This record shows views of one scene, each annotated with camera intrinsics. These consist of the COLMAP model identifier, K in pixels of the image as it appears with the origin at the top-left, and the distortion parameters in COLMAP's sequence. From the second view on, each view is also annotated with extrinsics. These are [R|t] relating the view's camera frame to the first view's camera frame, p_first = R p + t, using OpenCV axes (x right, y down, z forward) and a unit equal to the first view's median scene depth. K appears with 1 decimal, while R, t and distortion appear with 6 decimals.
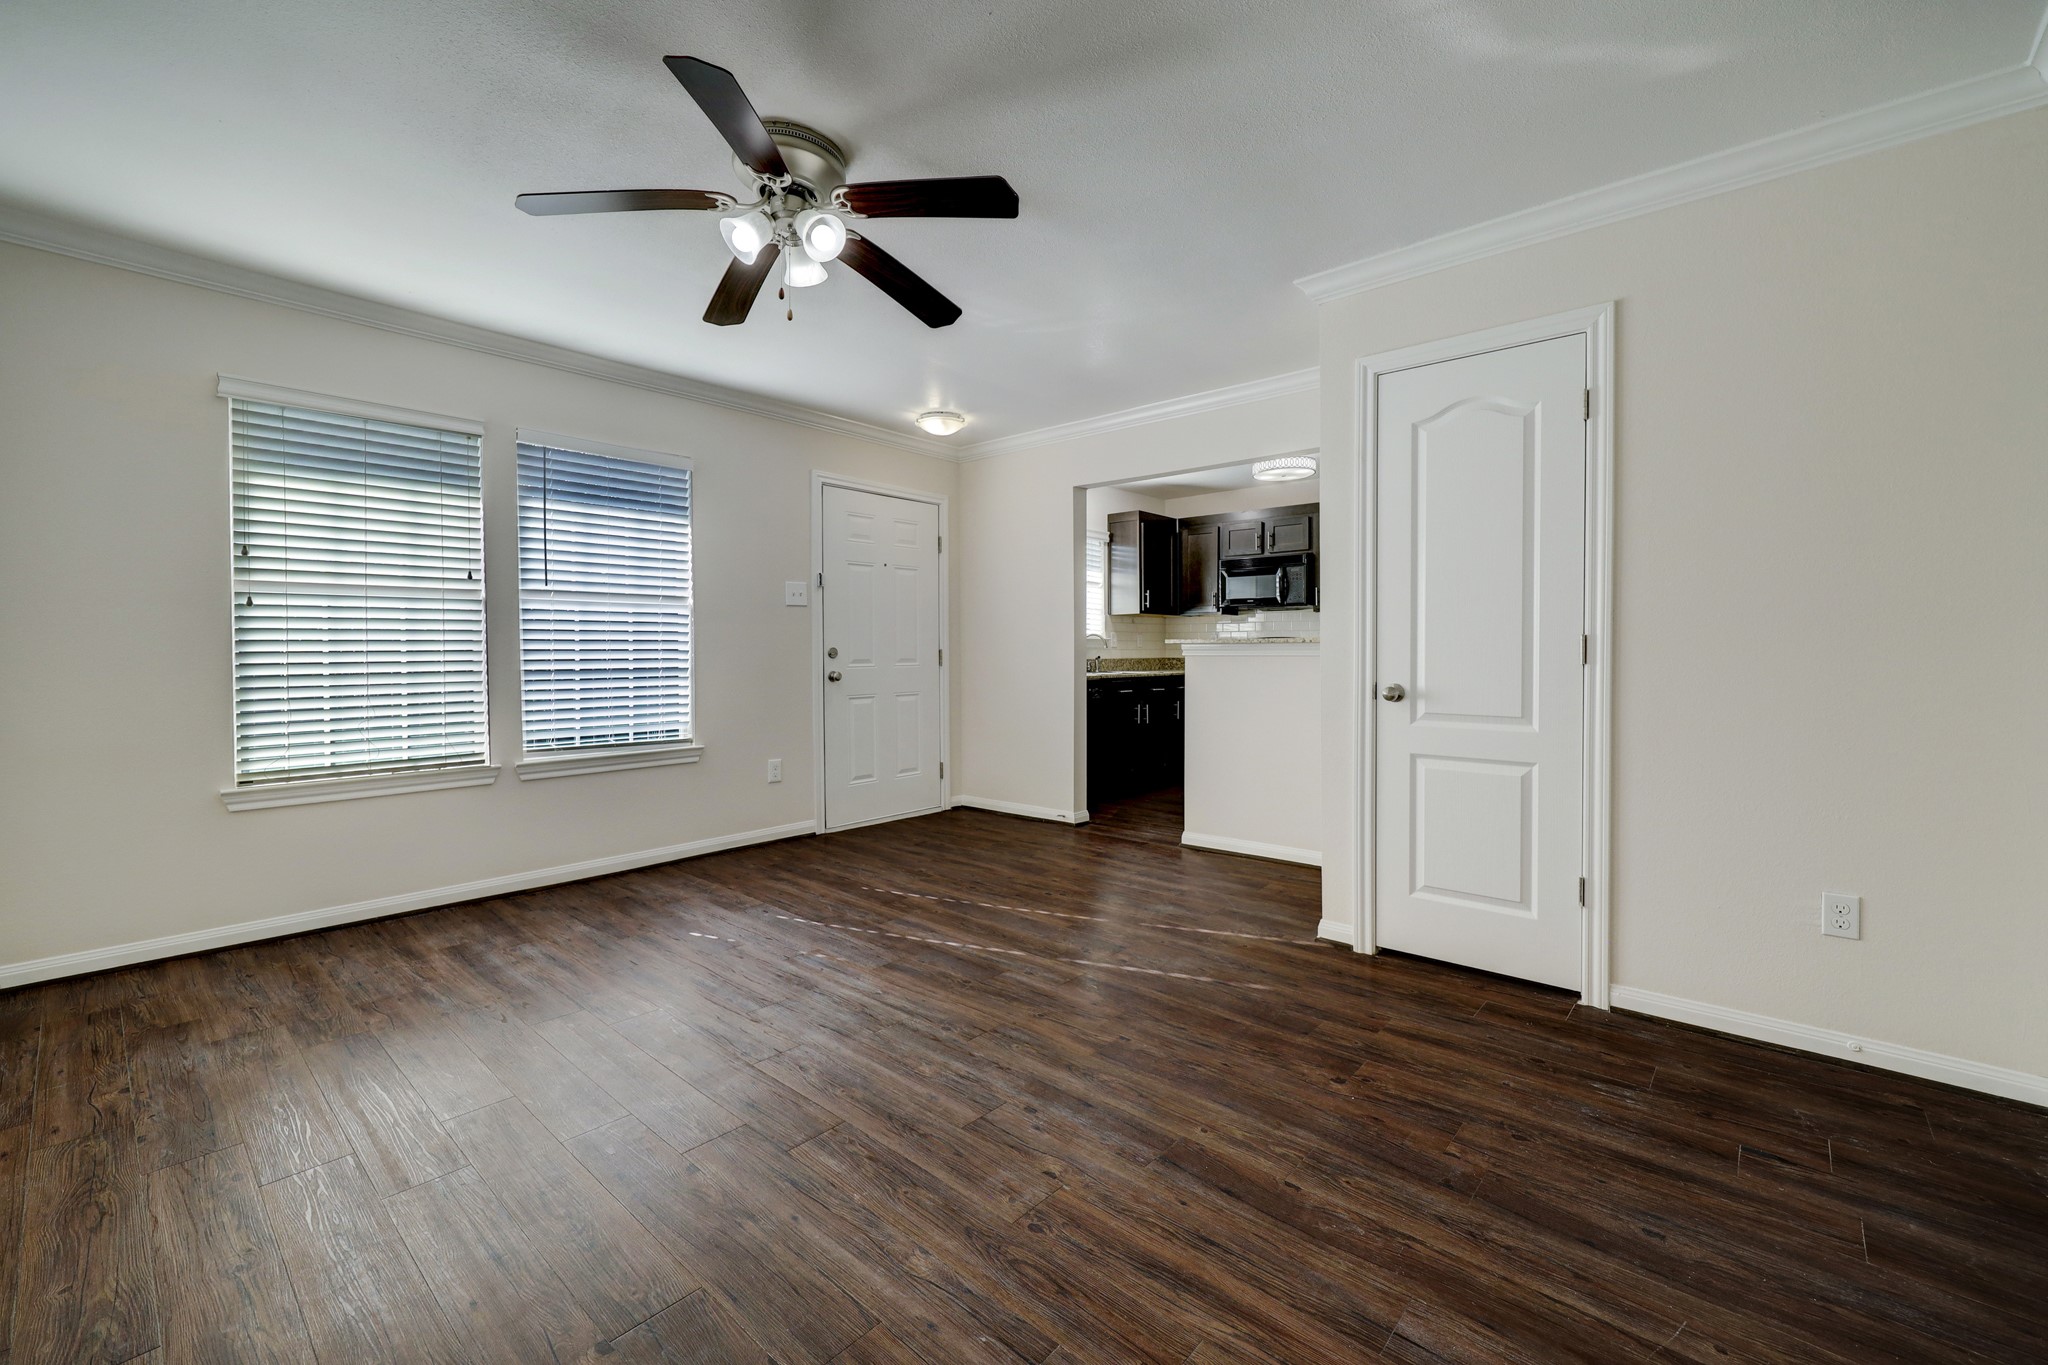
lens RADIAL K [[839.6, 0, 1006.2], [0, 839.6, 654.2], [0, 0, 1]] dist [0.003708, -0.000322]
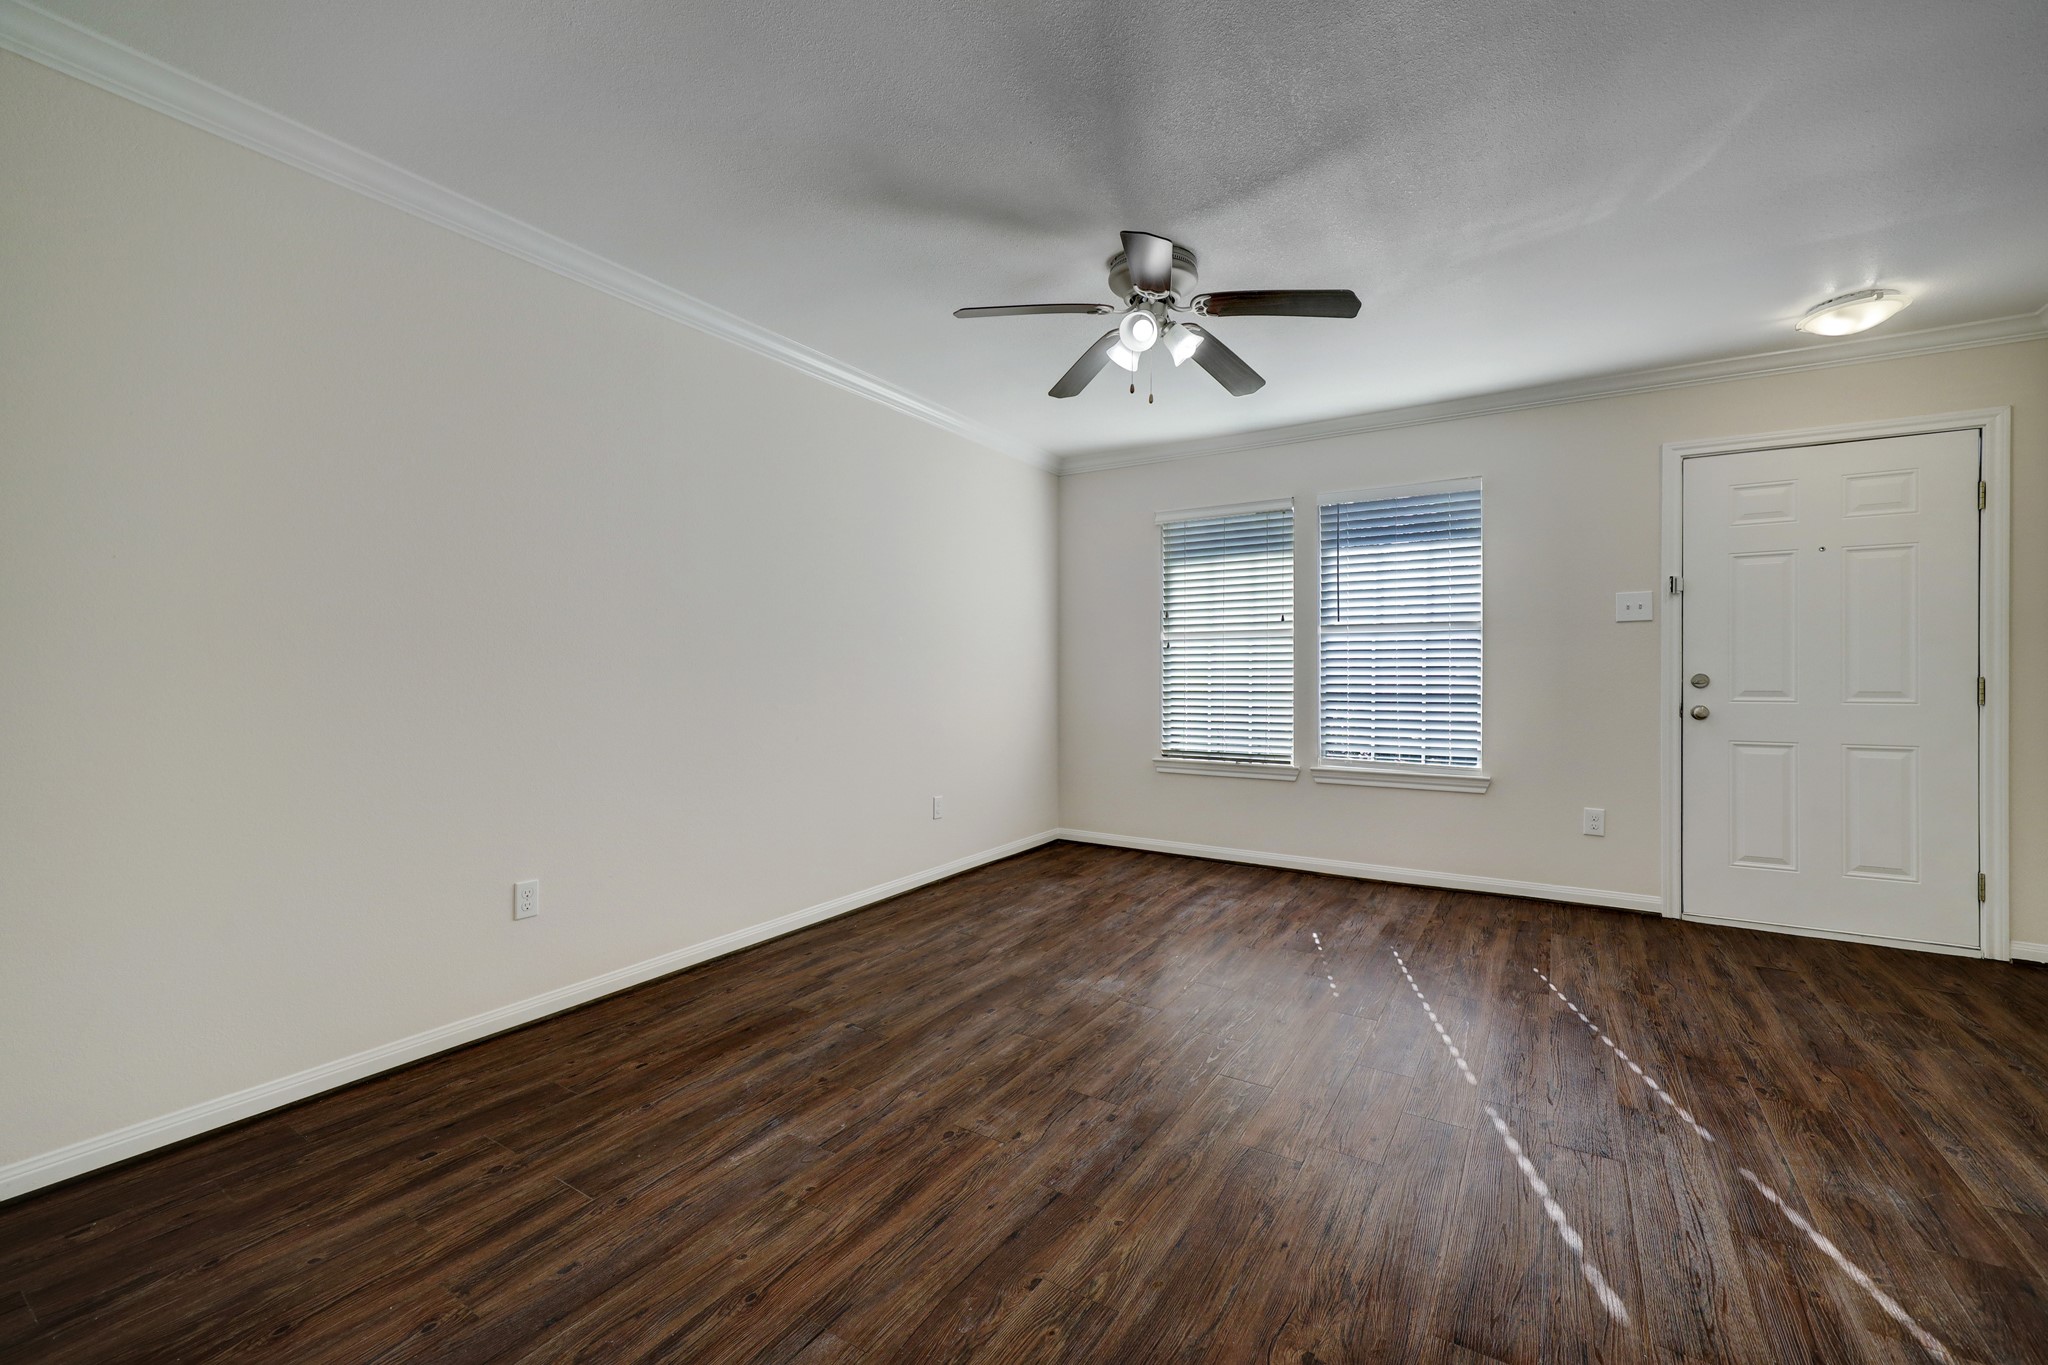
lens RADIAL K [[839.6, 0, 1042.5], [0, 839.6, 680.5], [0, 0, 1]] dist [0.003708, -0.000322]
pose [[0.178354, 0.010111, -0.983914, 0.630611], [-0.007407, 0.999933, 0.008933, -0.006707], [0.983938, 0.005695, 0.178417, 0.441707]]
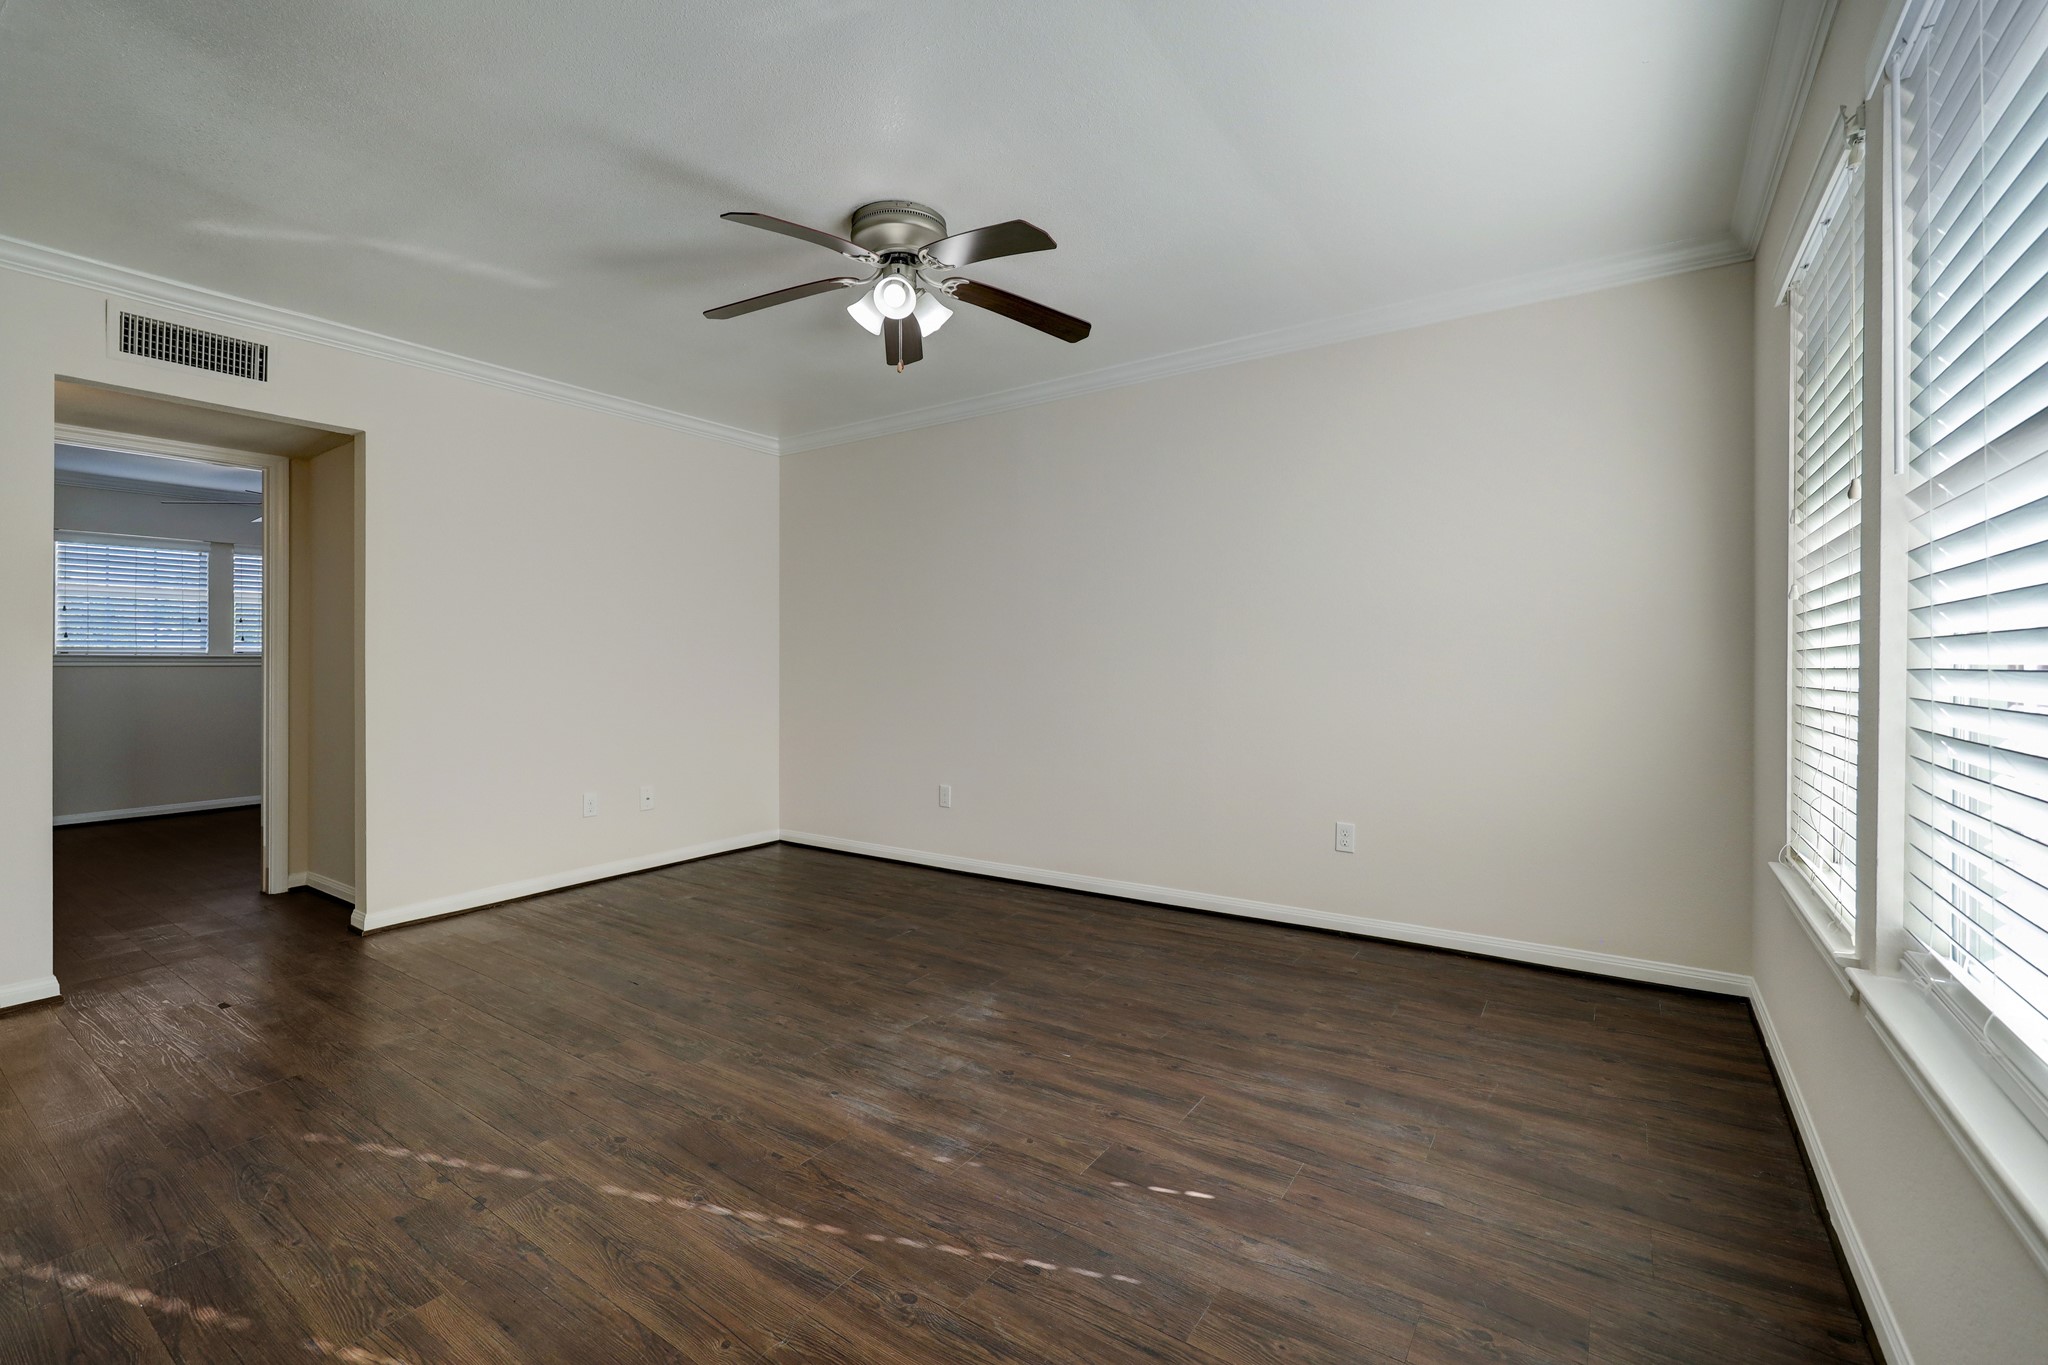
lens RADIAL K [[839.6, 0, 1015.6], [0, 839.6, 670.4], [0, 0, 1]] dist [0.003708, -0.000322]
pose [[-0.989769, 0.008571, -0.142419, -0.173116], [0.005858, 0.999794, 0.019457, -0.020267], [0.142557, 0.018424, -0.989615, 1.489162]]
